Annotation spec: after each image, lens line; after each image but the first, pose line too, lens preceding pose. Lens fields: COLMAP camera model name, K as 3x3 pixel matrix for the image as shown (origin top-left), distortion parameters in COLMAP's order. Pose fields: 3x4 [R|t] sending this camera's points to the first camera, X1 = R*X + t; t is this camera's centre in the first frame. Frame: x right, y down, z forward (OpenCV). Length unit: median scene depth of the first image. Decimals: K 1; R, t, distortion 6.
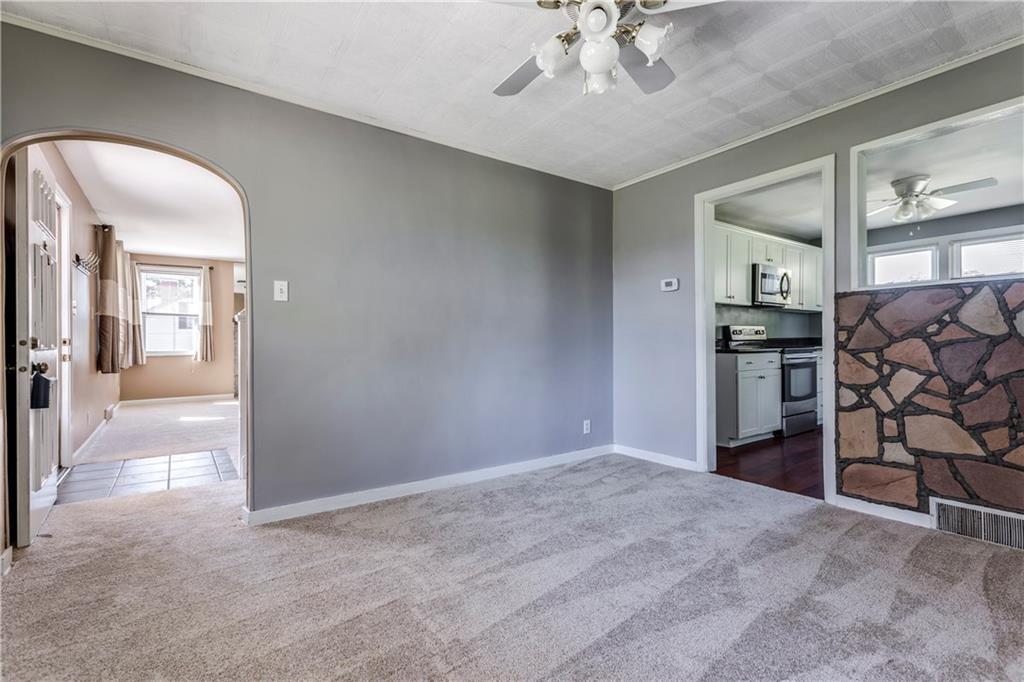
lens RADIAL K [[465.5, 0, 515.5], [0, 465.5, 341.0], [0, 0, 1]] dist [0.001637, 0.001273]
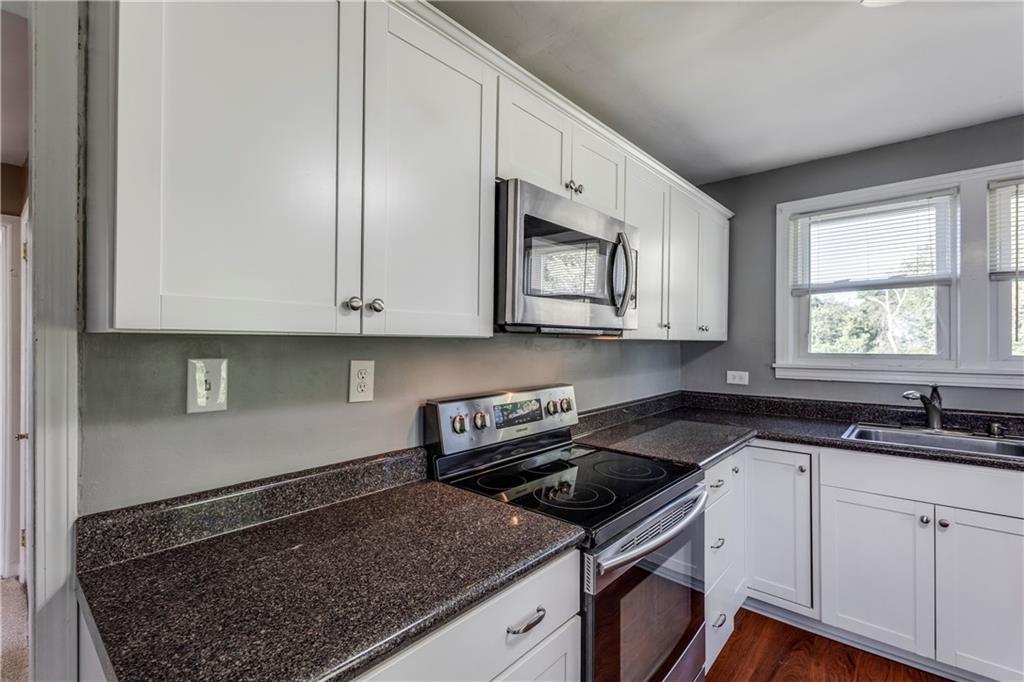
lens RADIAL K [[465.5, 0, 510.9], [0, 465.5, 335.4], [0, 0, 1]] dist [0.001637, 0.001273]
pose [[0.976816, 0.010449, 0.213823, 0.444582], [-0.007386, 0.999858, -0.015116, -0.070993], [-0.213951, 0.013186, 0.976755, 0.712778]]
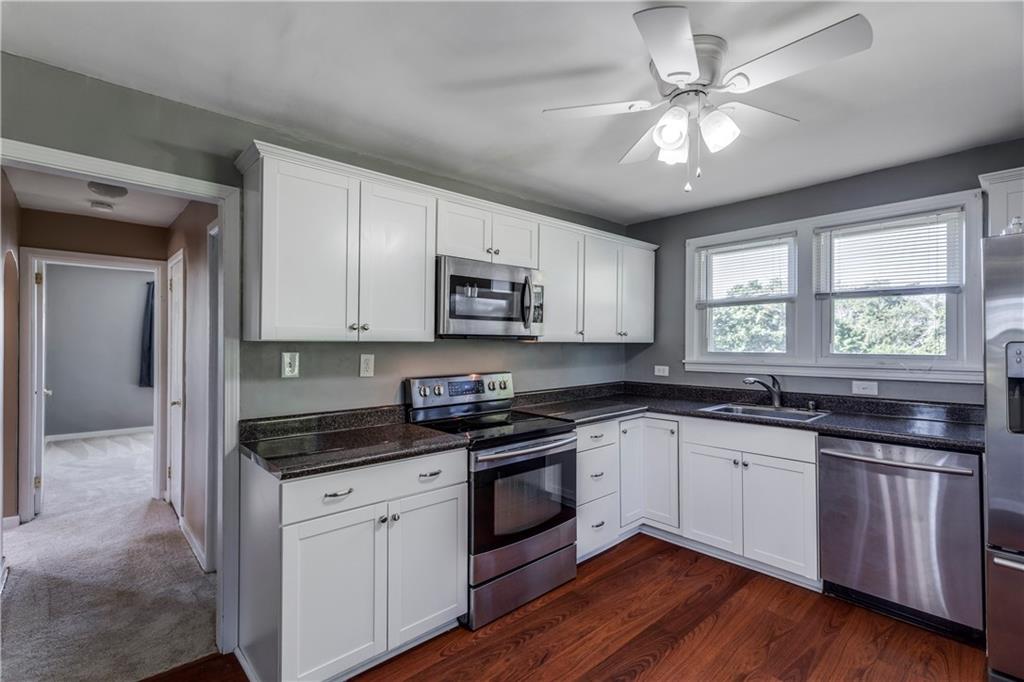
lens RADIAL K [[465.5, 0, 508.5], [0, 465.5, 335.5], [0, 0, 1]] dist [0.001637, 0.001273]
pose [[0.994610, 0.007486, 0.103412, 0.516131], [-0.005688, 0.999828, -0.017671, -0.072260], [-0.103526, 0.016988, 0.994482, 0.486818]]
